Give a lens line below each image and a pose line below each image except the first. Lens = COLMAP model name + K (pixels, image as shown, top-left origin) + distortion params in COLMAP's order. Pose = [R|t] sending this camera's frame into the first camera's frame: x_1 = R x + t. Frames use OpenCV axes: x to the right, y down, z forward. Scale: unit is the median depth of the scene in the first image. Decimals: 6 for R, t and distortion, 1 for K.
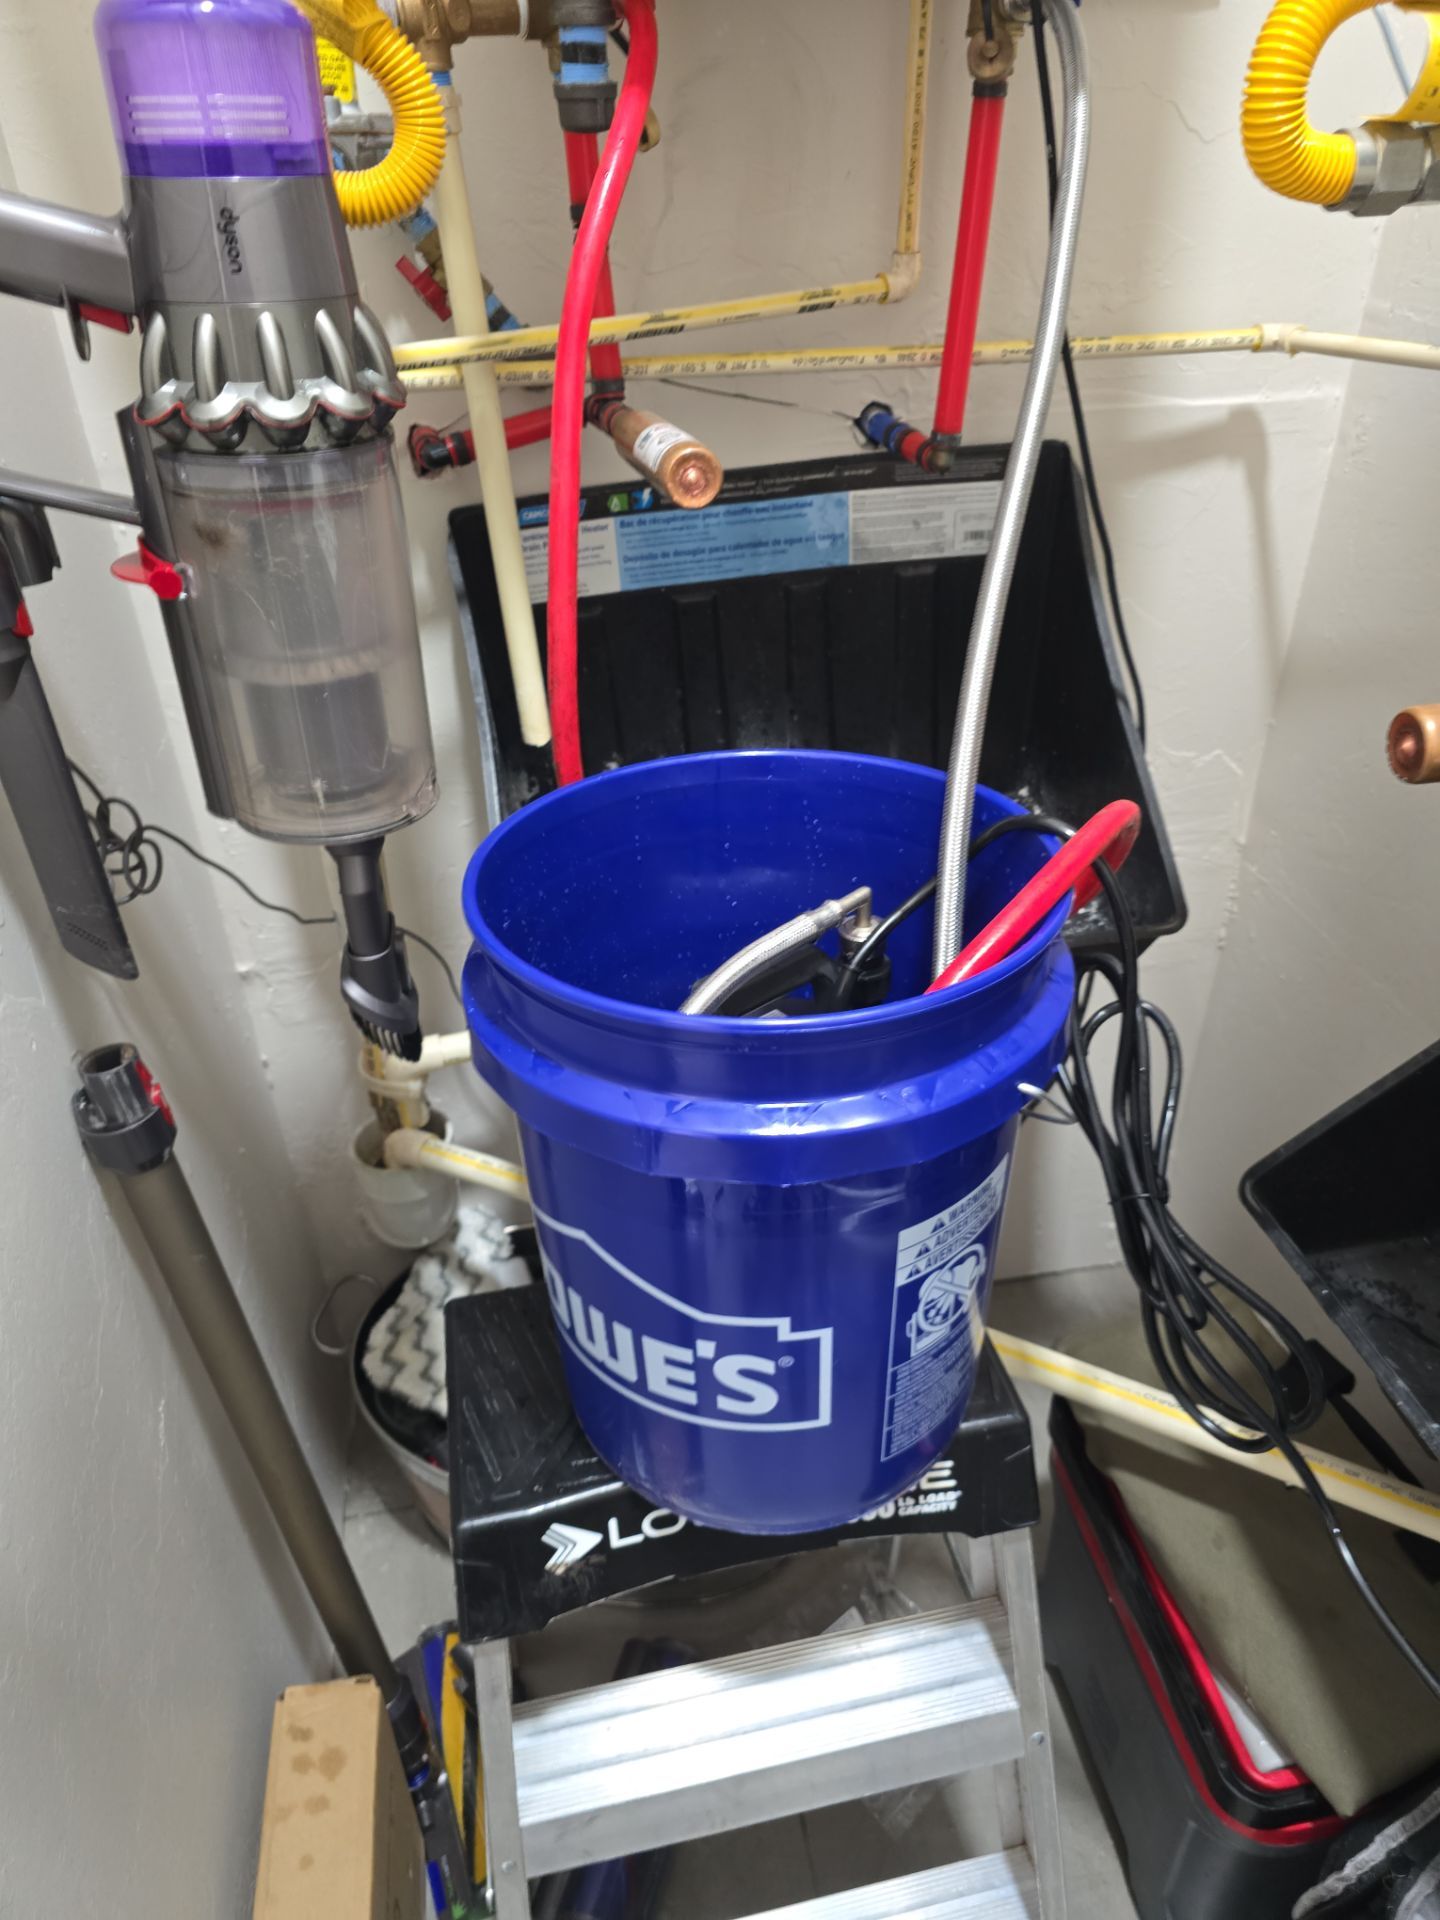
lens RADIAL K [[1307.1, 0, 738.1], [0, 1307.1, 953.7], [0, 0, 1]] dist [0.060293, -0.066548]
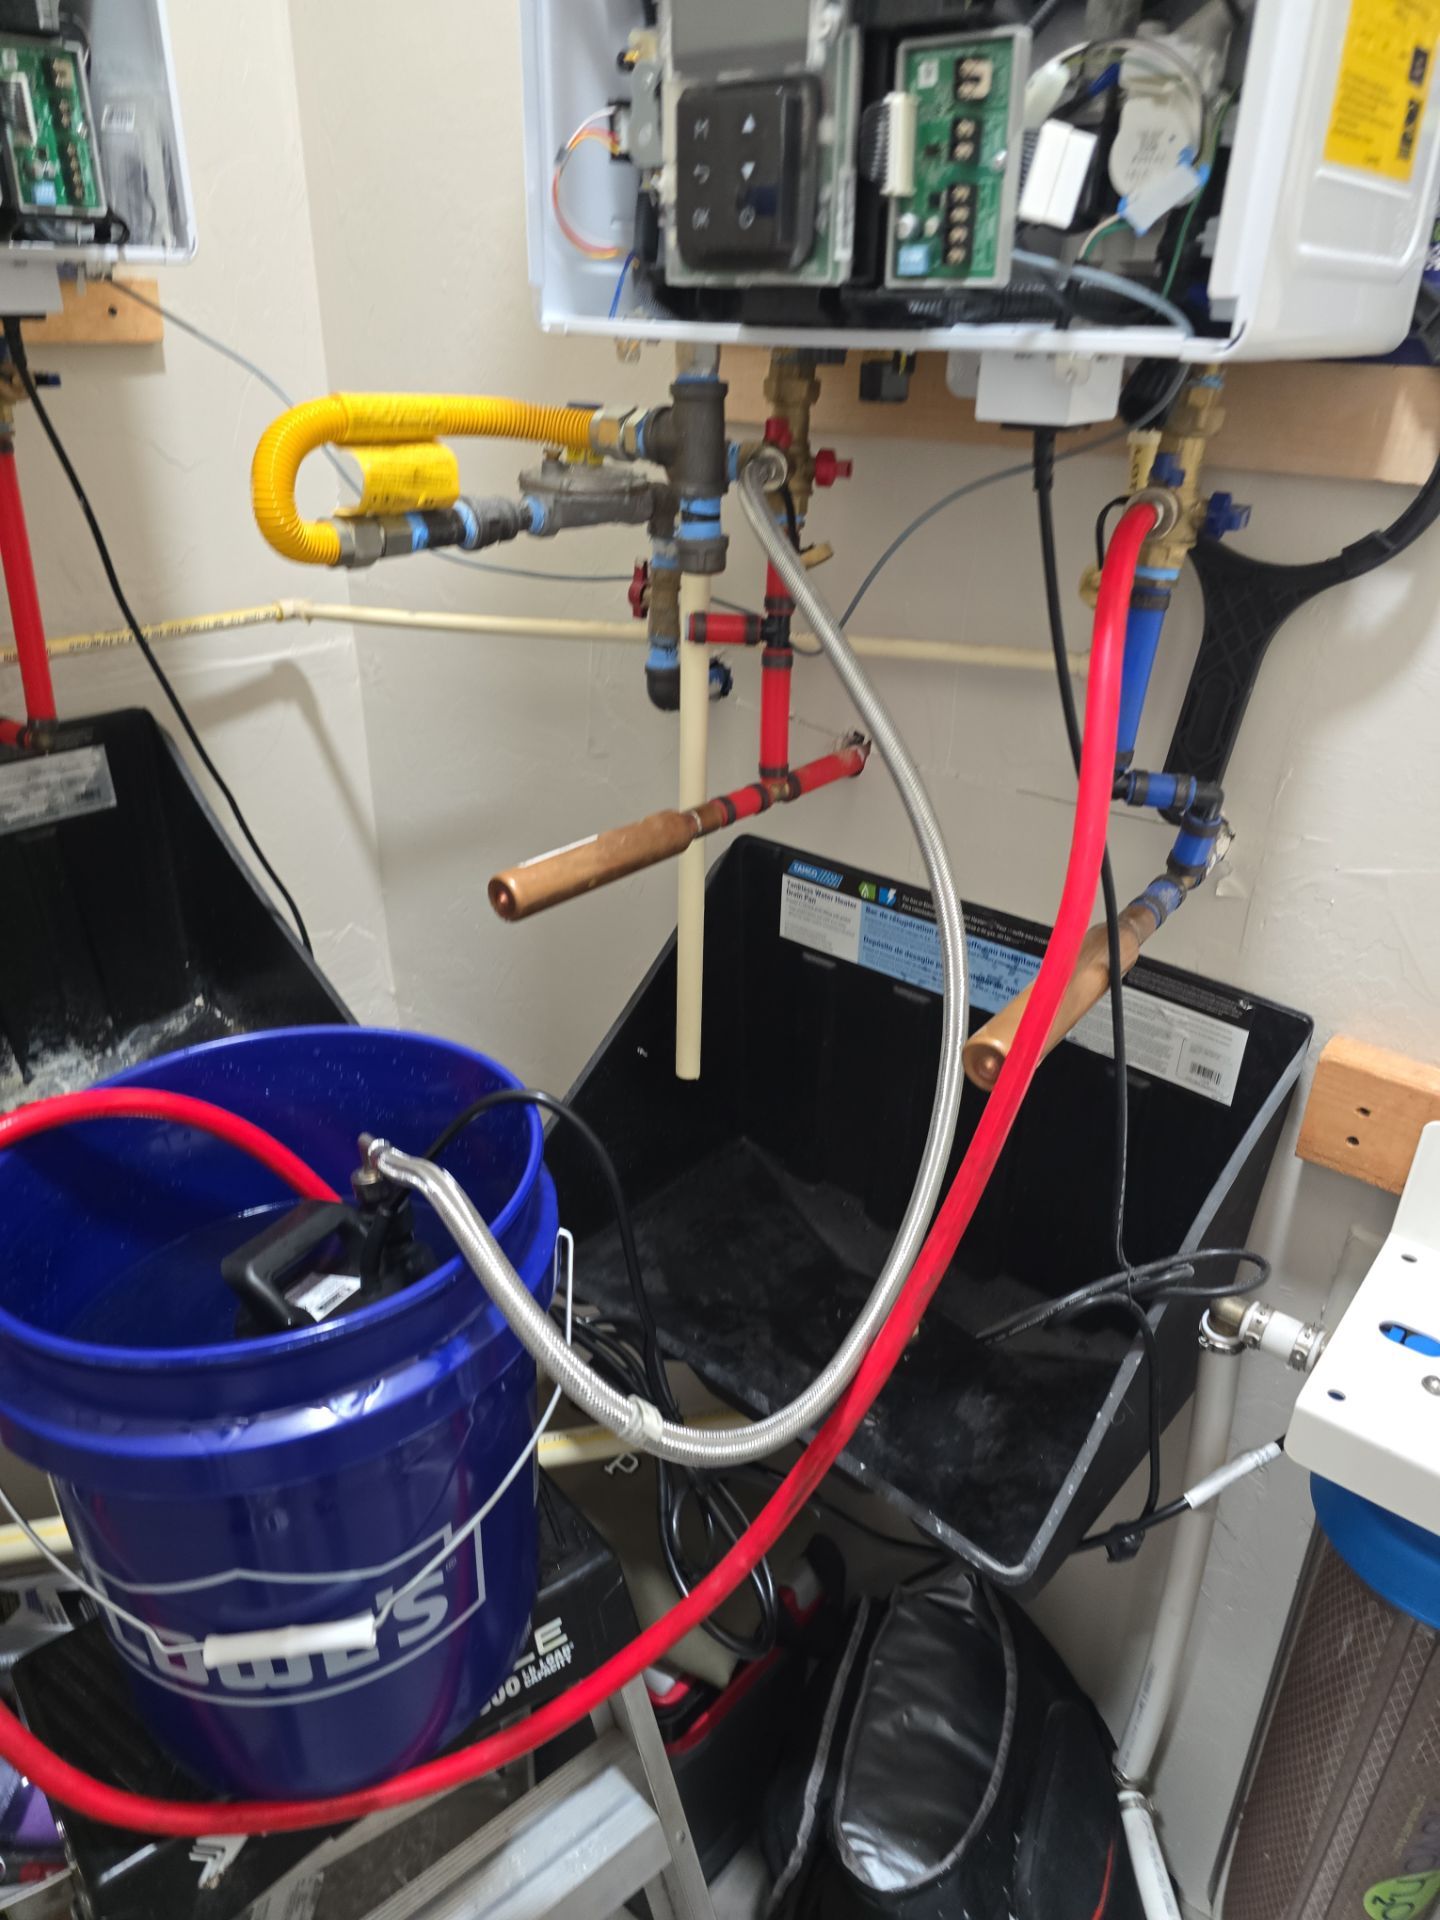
lens RADIAL K [[1286.9, 0, 725.9], [0, 1286.9, 959.6], [0, 0, 1]] dist [0.050626, -0.053483]
pose [[0.766642, -0.256947, 0.588420, -0.091620], [0.328608, 0.944335, -0.015772, 0.008502], [-0.551613, 0.205451, 0.808402, -0.165481]]
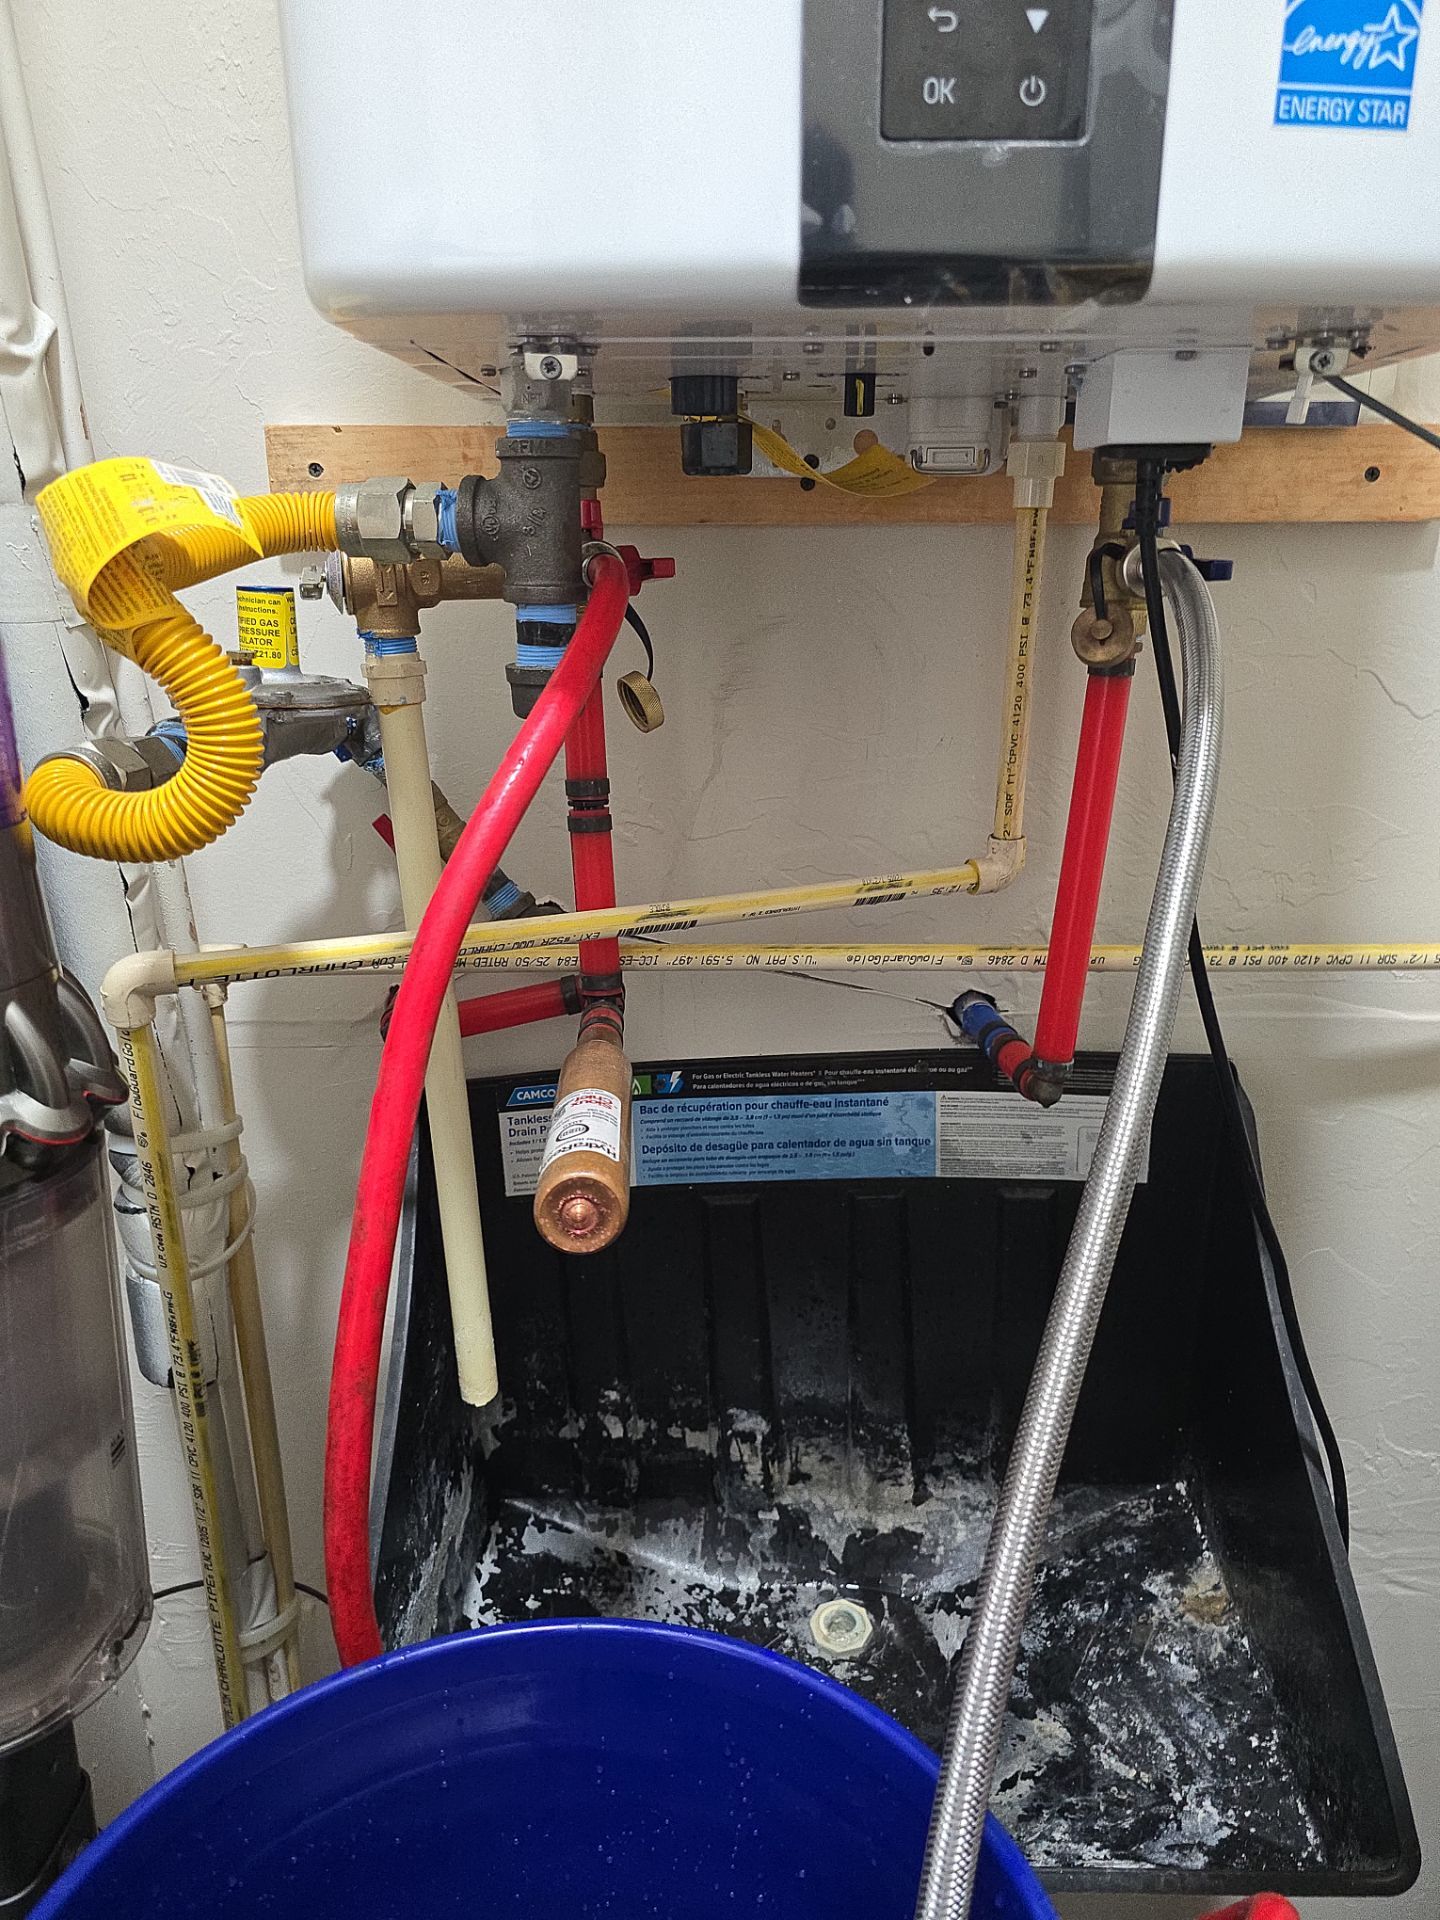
lens RADIAL K [[1307.1, 0, 738.1], [0, 1307.1, 953.7], [0, 0, 1]] dist [0.060293, -0.066548]
pose [[0.982562, 0.072690, -0.171138, 0.098753], [-0.117910, 0.955268, -0.271219, -0.212716], [0.143768, 0.286668, 0.947181, 0.237773]]
